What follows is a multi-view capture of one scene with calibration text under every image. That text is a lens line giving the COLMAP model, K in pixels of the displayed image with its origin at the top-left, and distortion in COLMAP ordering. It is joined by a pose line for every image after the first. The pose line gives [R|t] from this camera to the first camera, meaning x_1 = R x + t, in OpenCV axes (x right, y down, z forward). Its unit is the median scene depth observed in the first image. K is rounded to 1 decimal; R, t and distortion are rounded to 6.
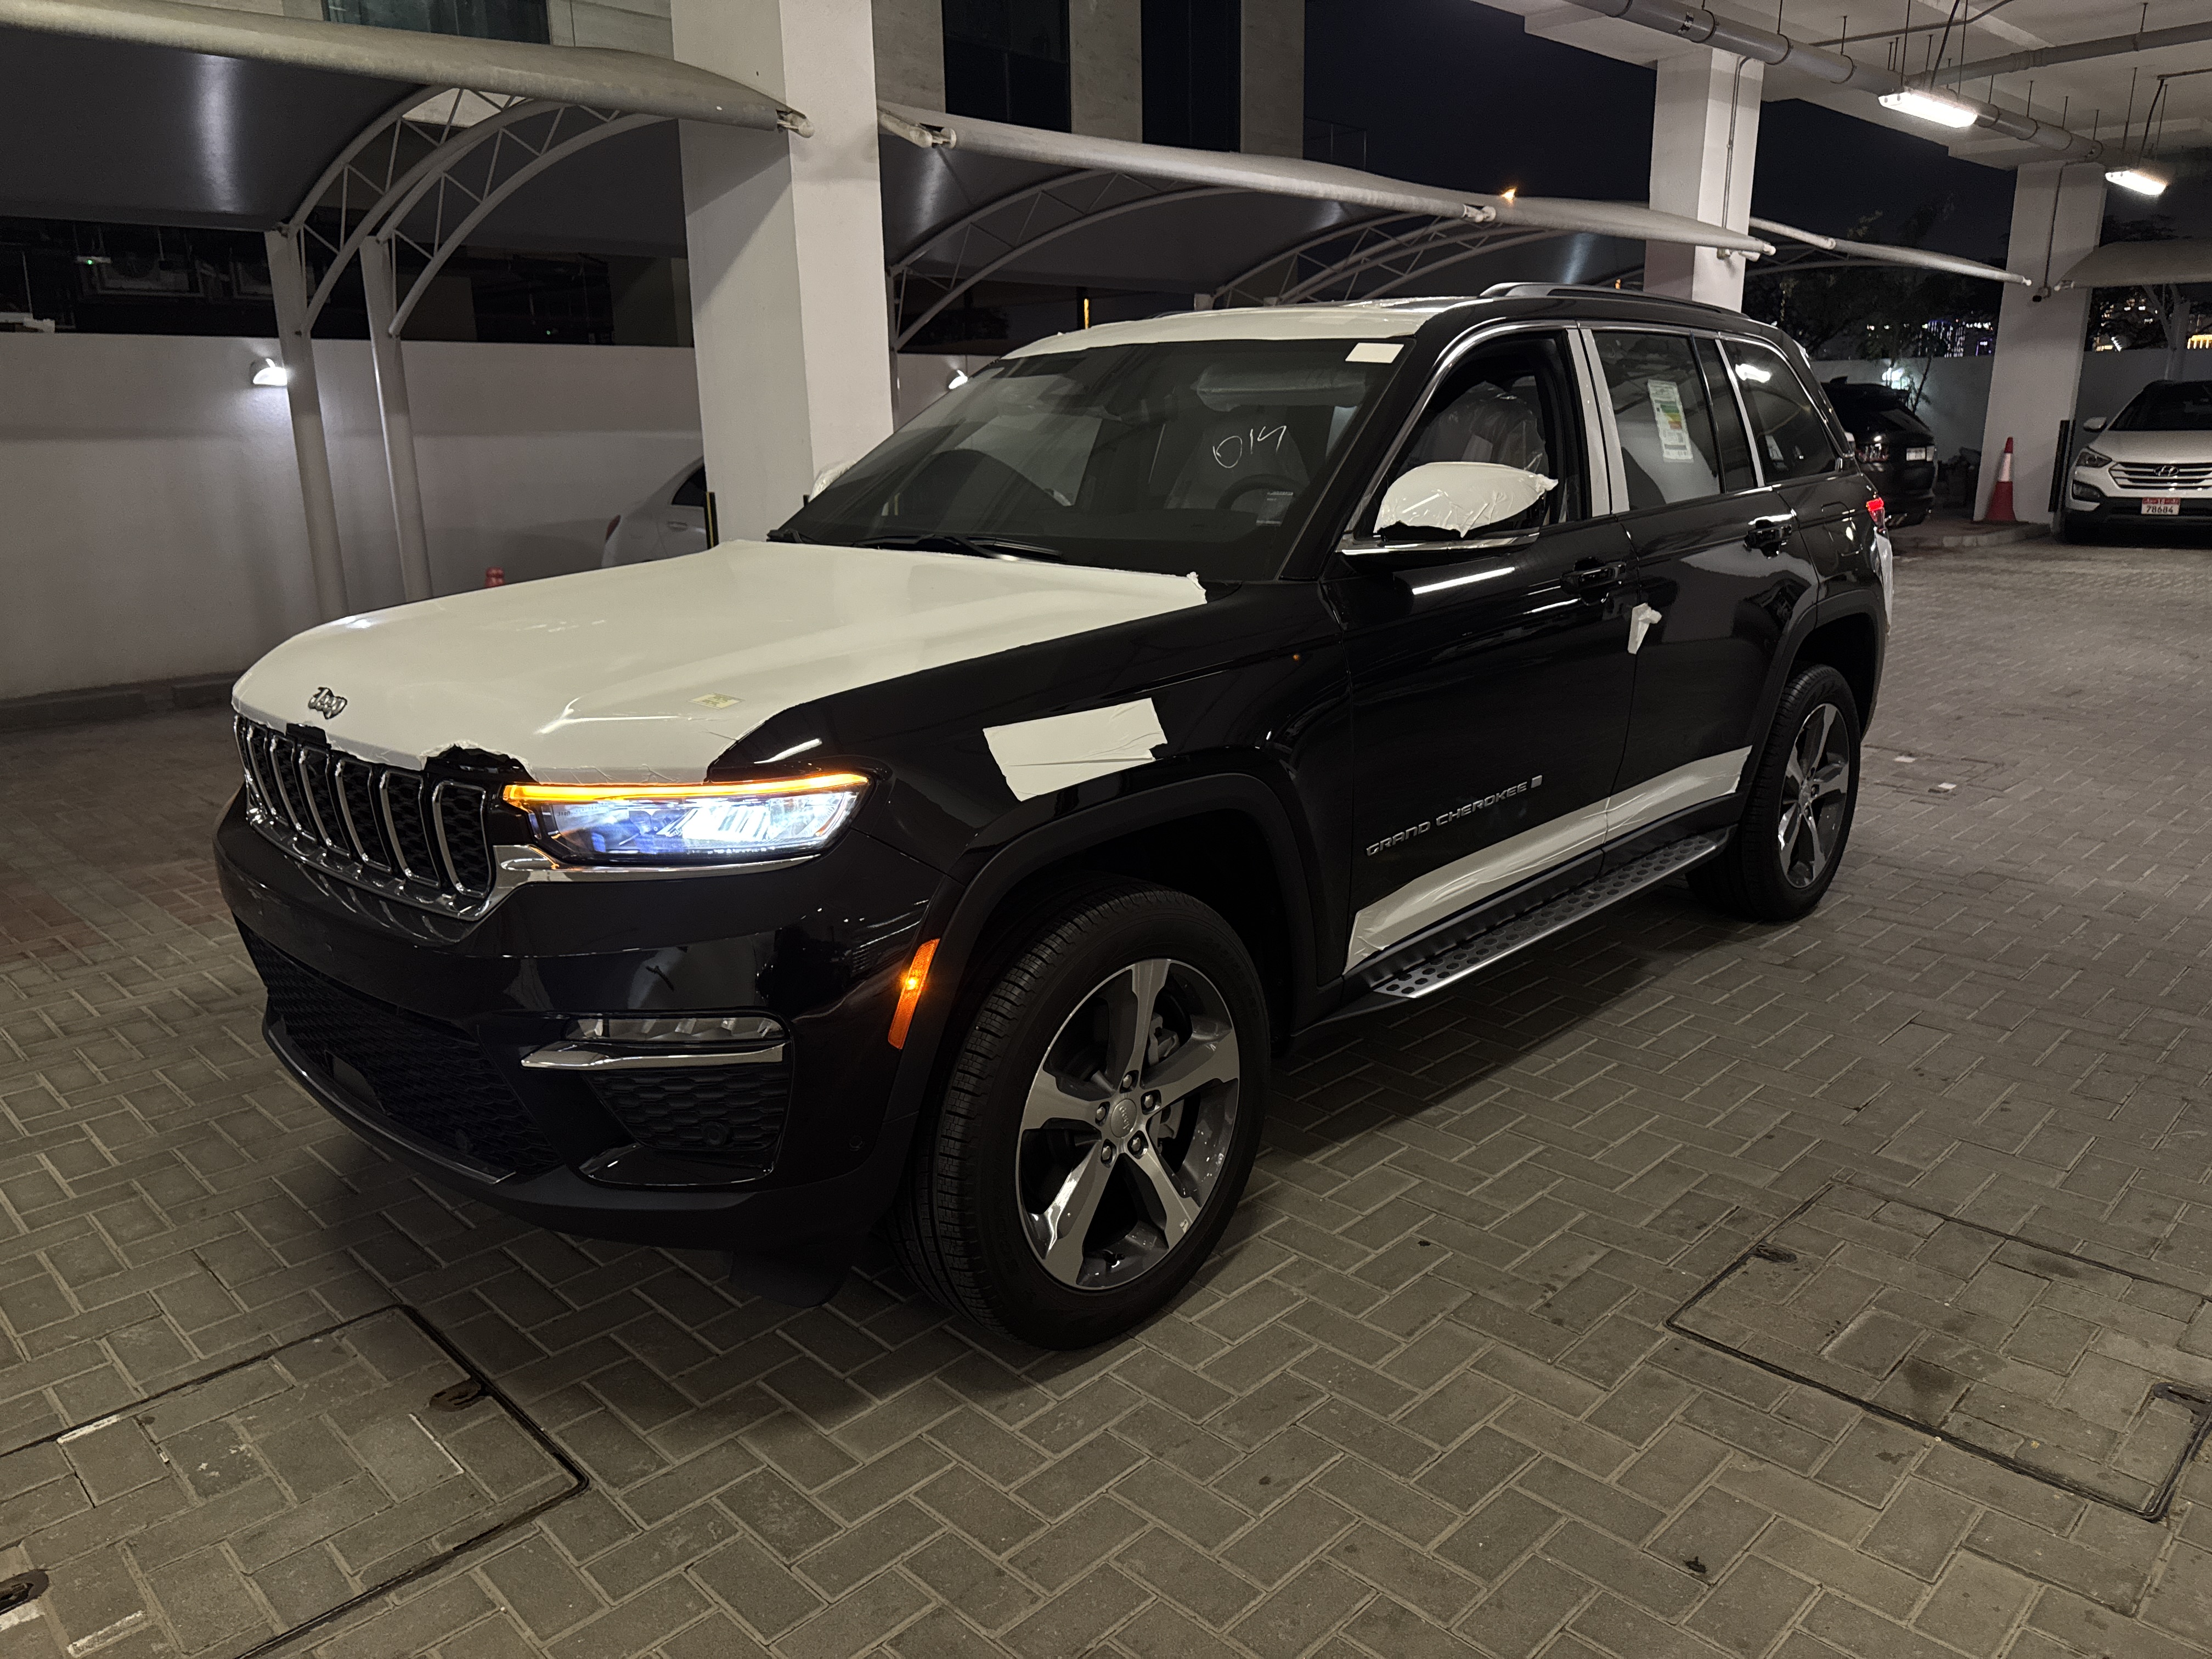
lens RADIAL K [[1557.4, 0, 1113.9], [0, 1557.4, 820.0], [0, 0, 1]] dist [0.081519, -0.092685]
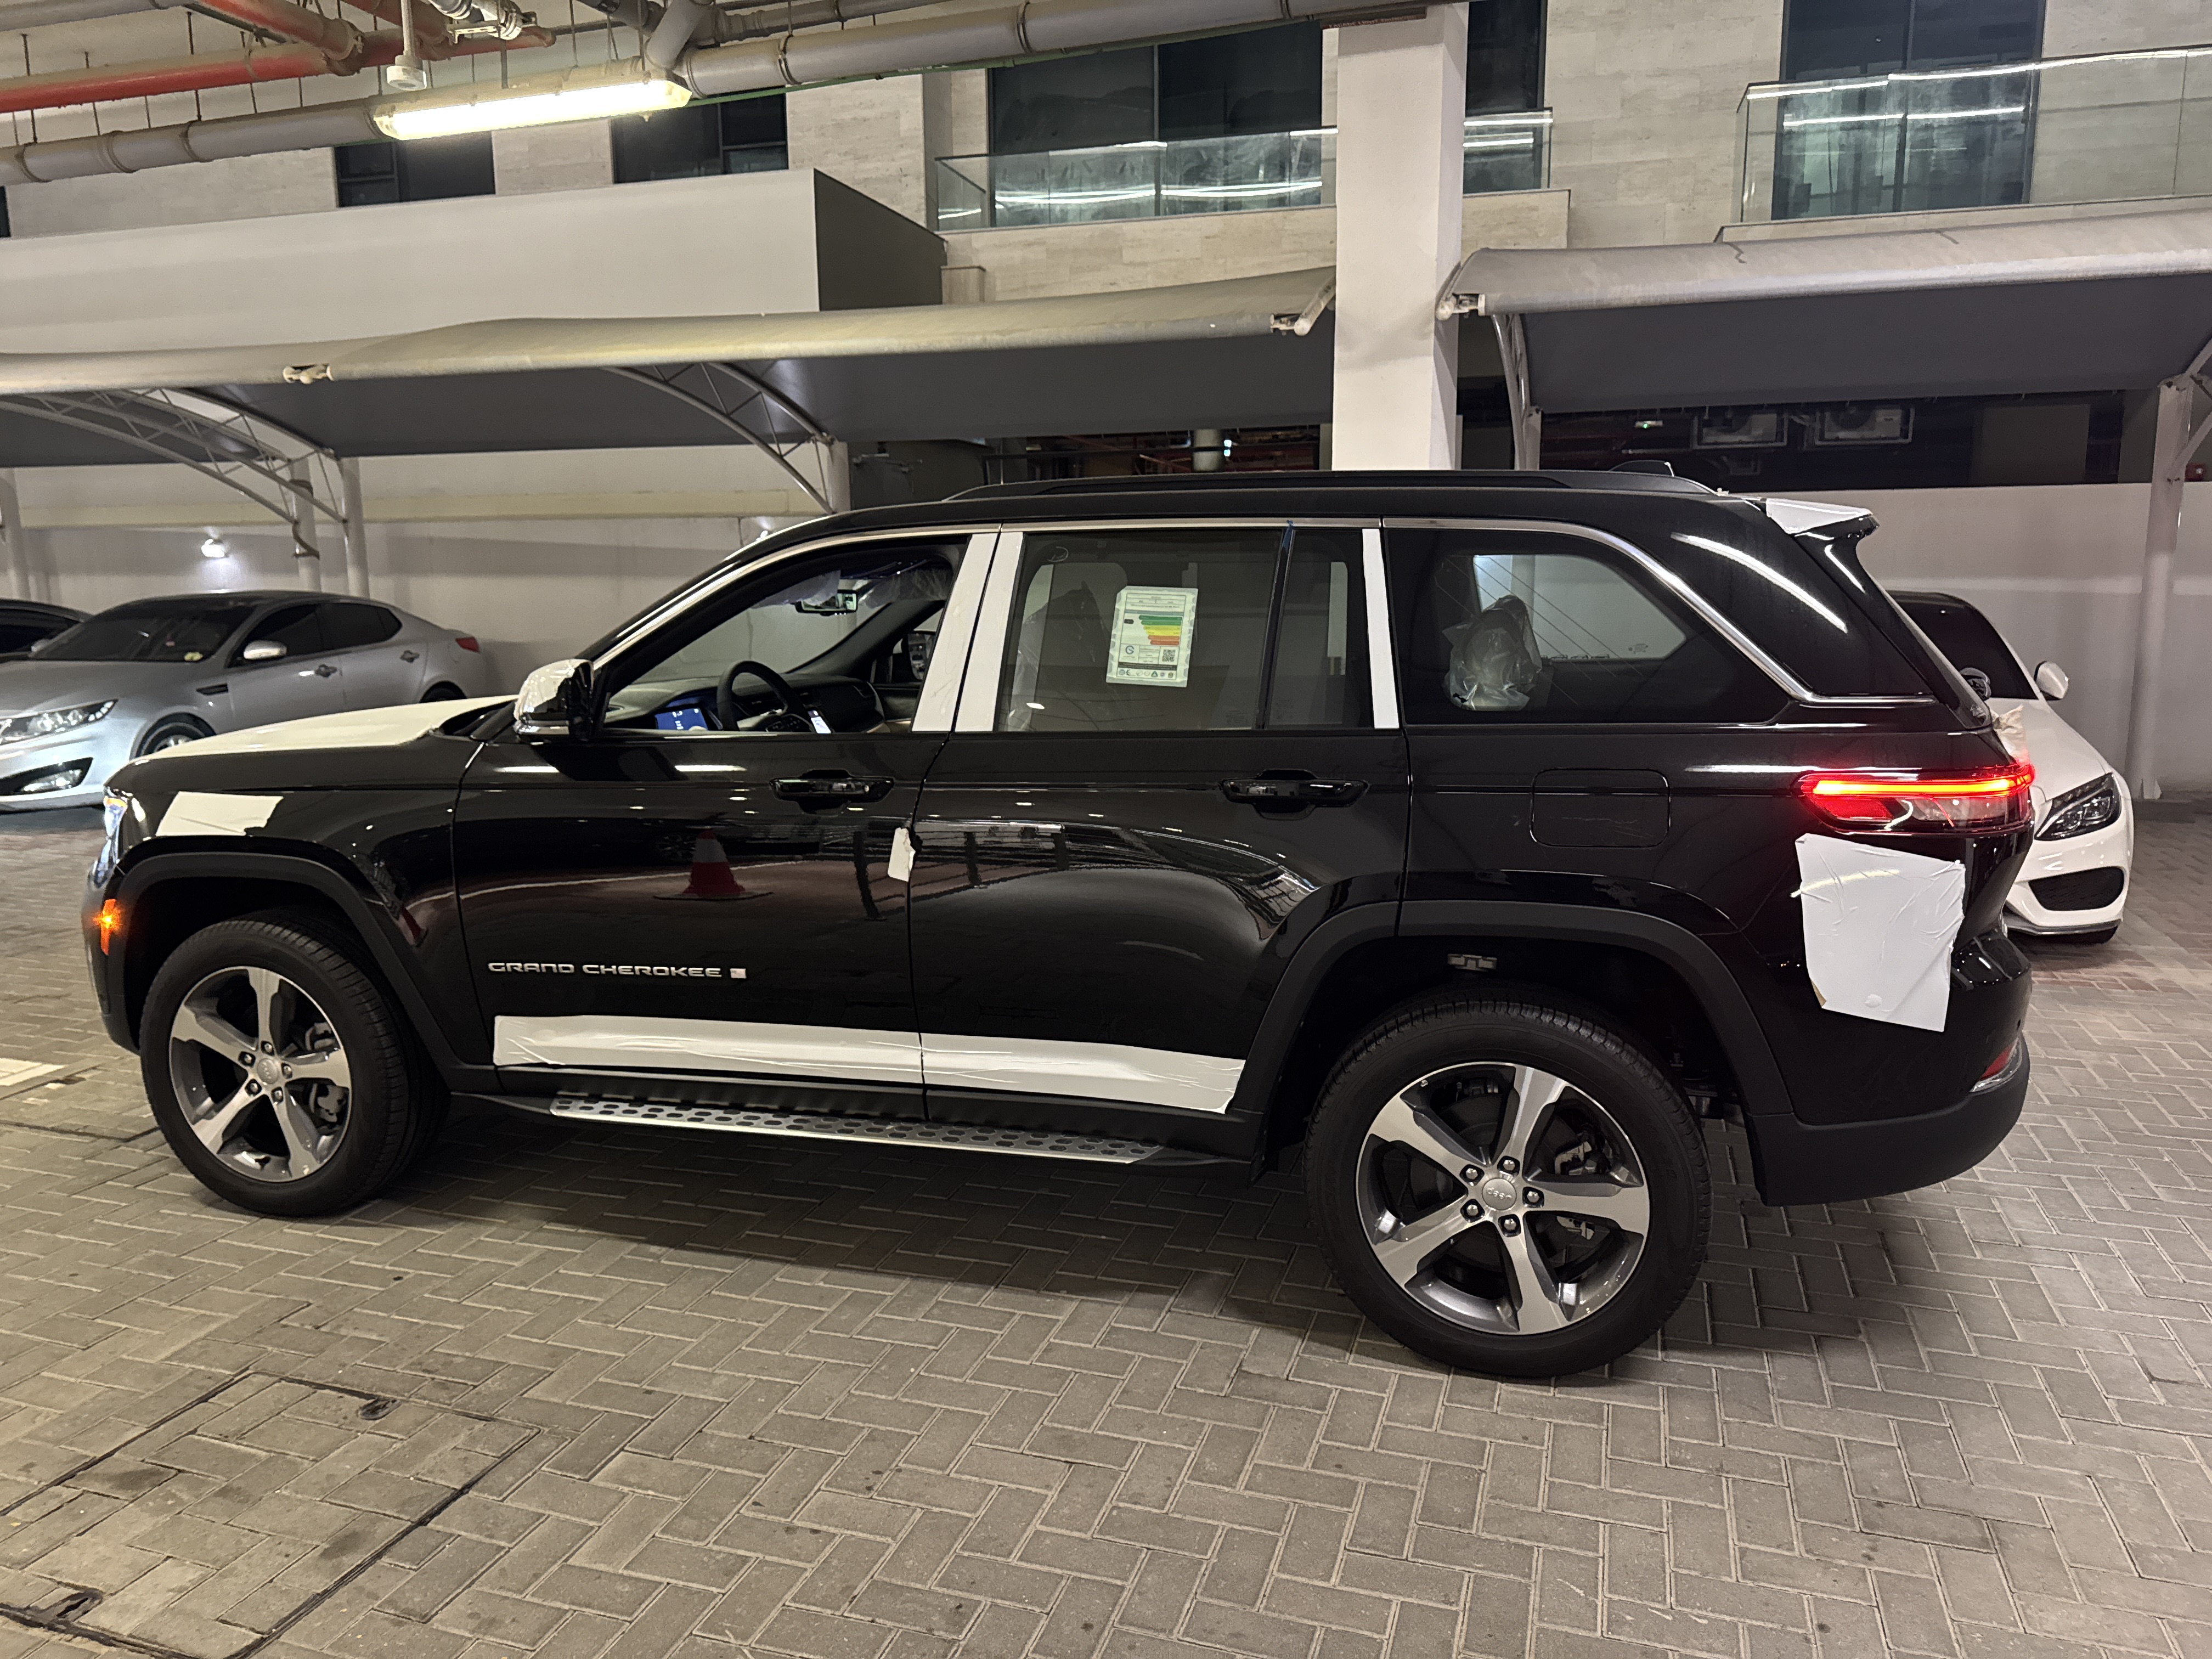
lens RADIAL K [[1569.8, 0, 1113.3], [0, 1569.8, 824.1], [0, 0, 1]] dist [0.028364, -0.028833]
pose [[0.451120, 0.157399, -0.878474, 1.200688], [-0.218796, 0.973791, 0.062119, -0.225145], [0.865227, 0.164184, 0.473735, 0.678337]]
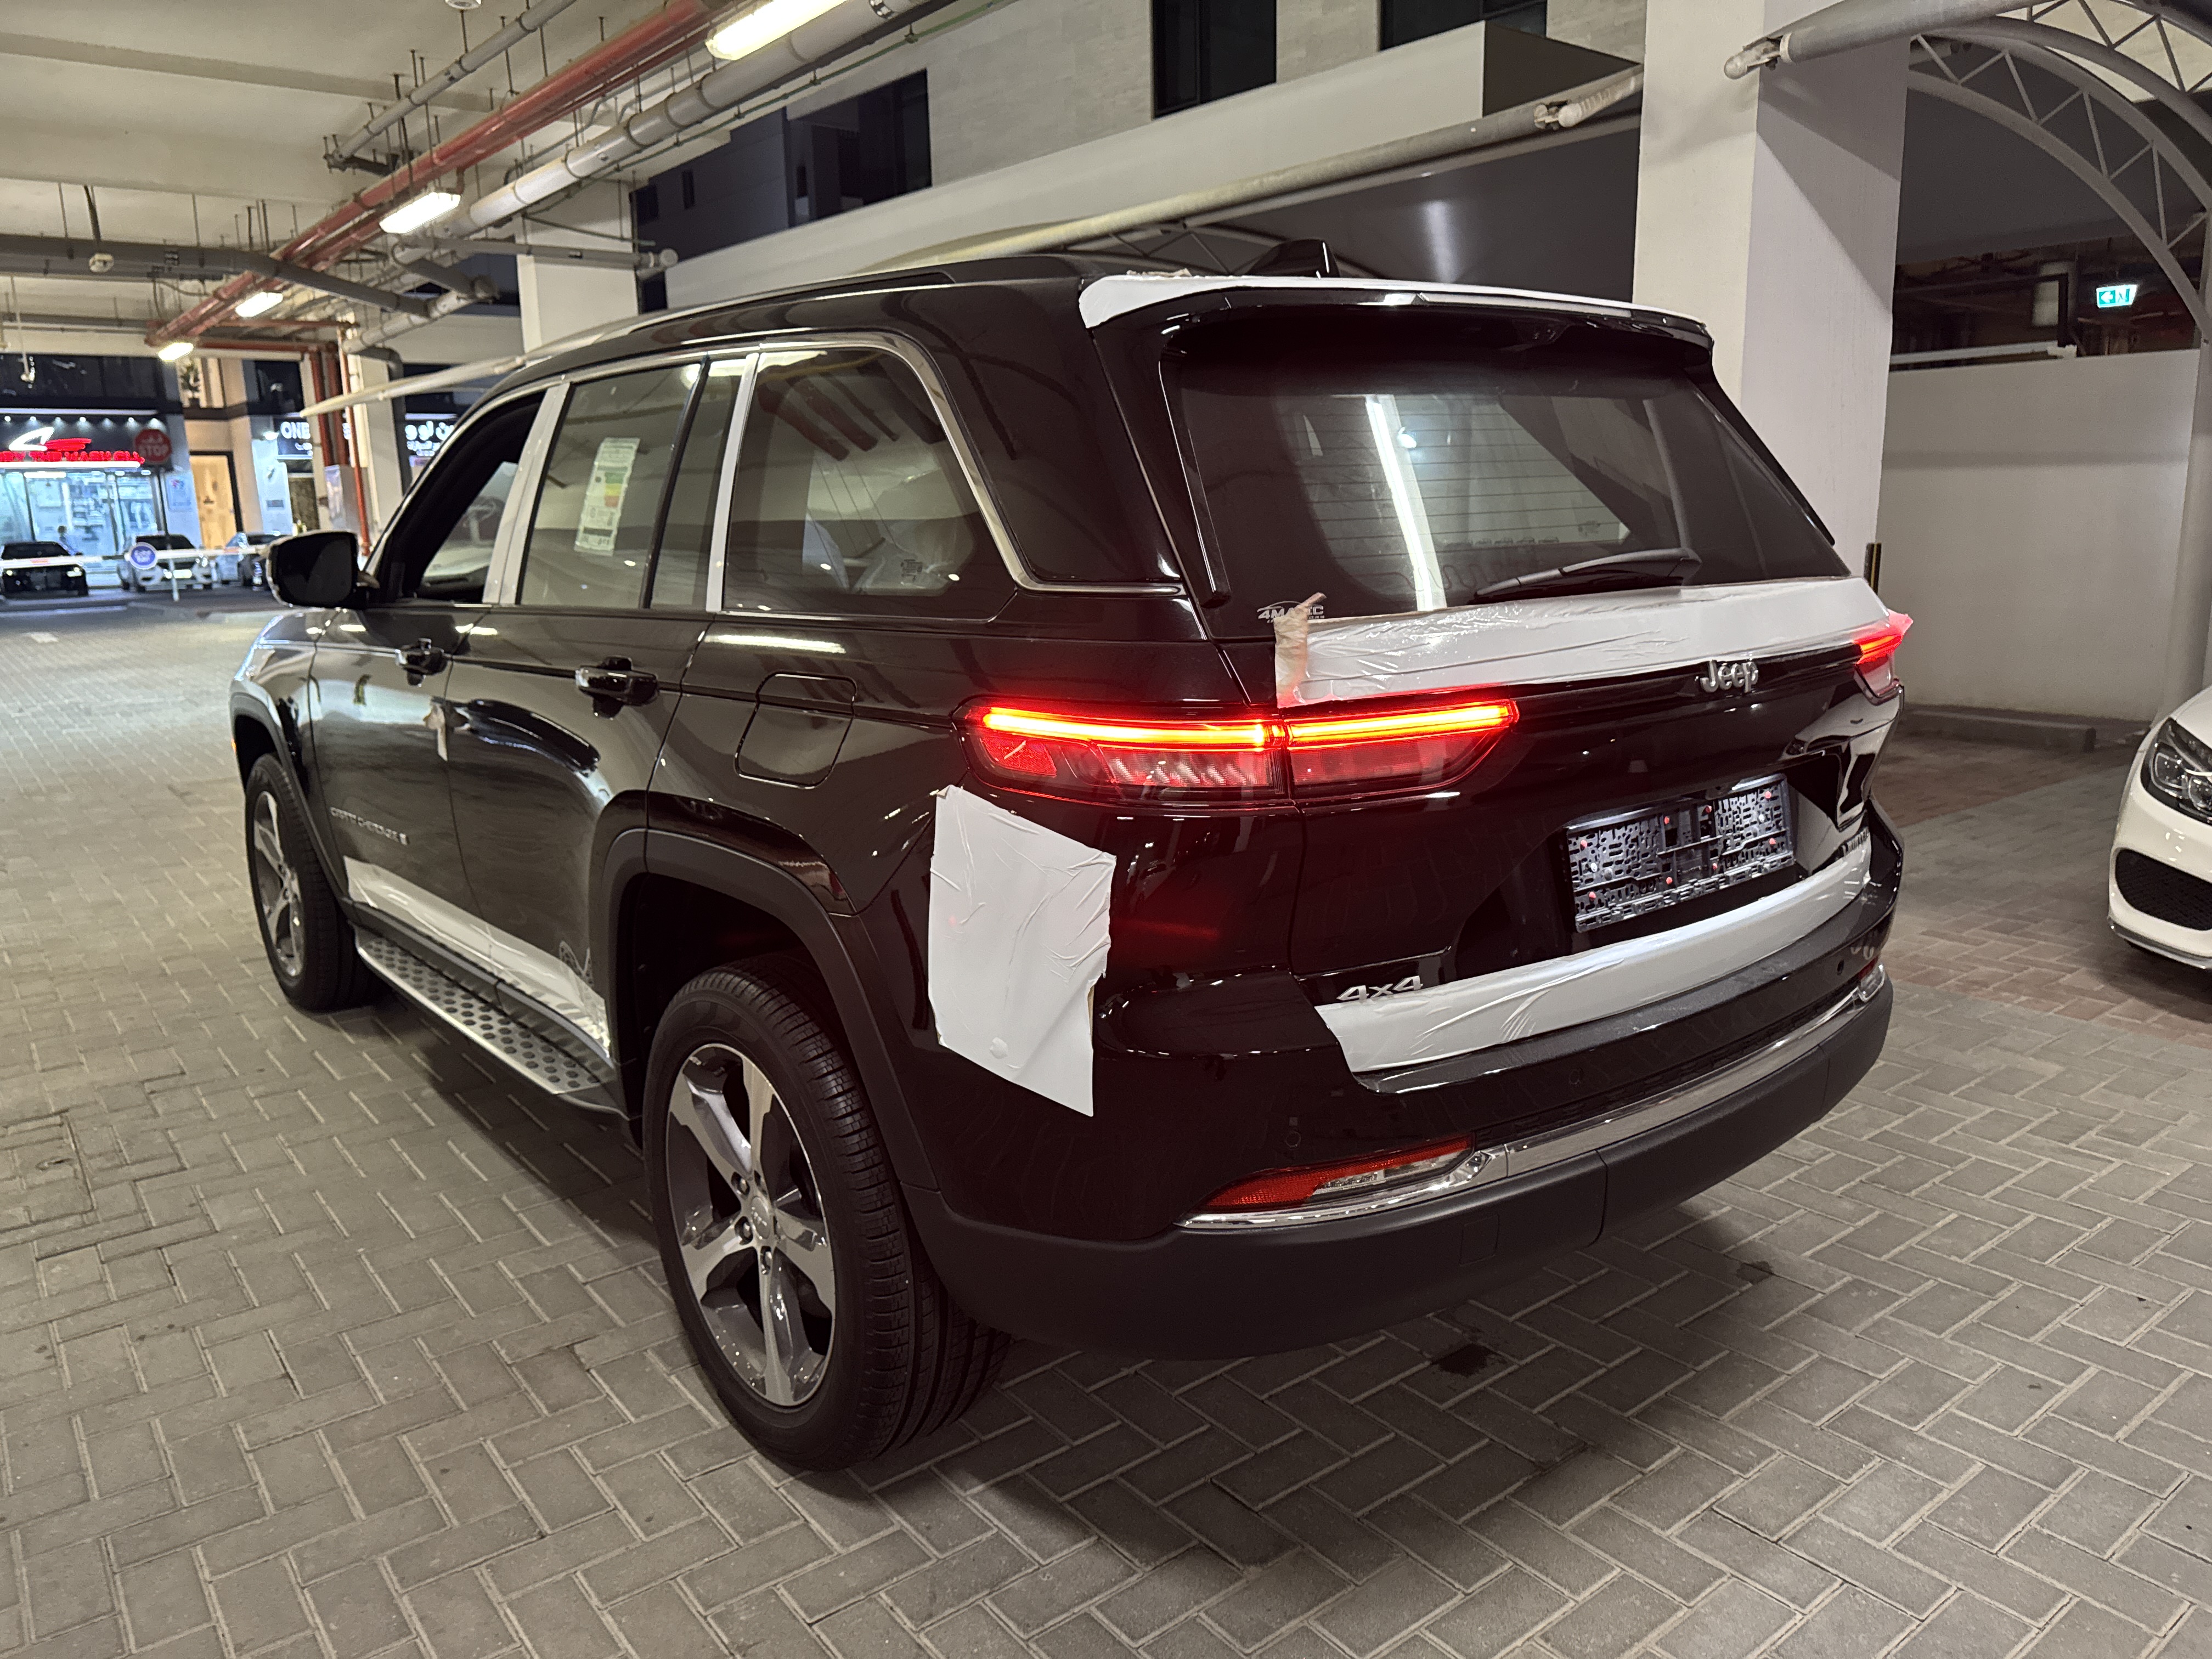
lens RADIAL K [[1580.2, 0, 1106.0], [0, 1580.2, 829.5], [0, 0, 1]] dist [0.008861, -0.007330]
pose [[-0.130846, 0.225538, -0.965408, 1.164049], [-0.217779, 0.943456, 0.249926, -0.376456], [0.967187, 0.242948, -0.074330, 1.454893]]
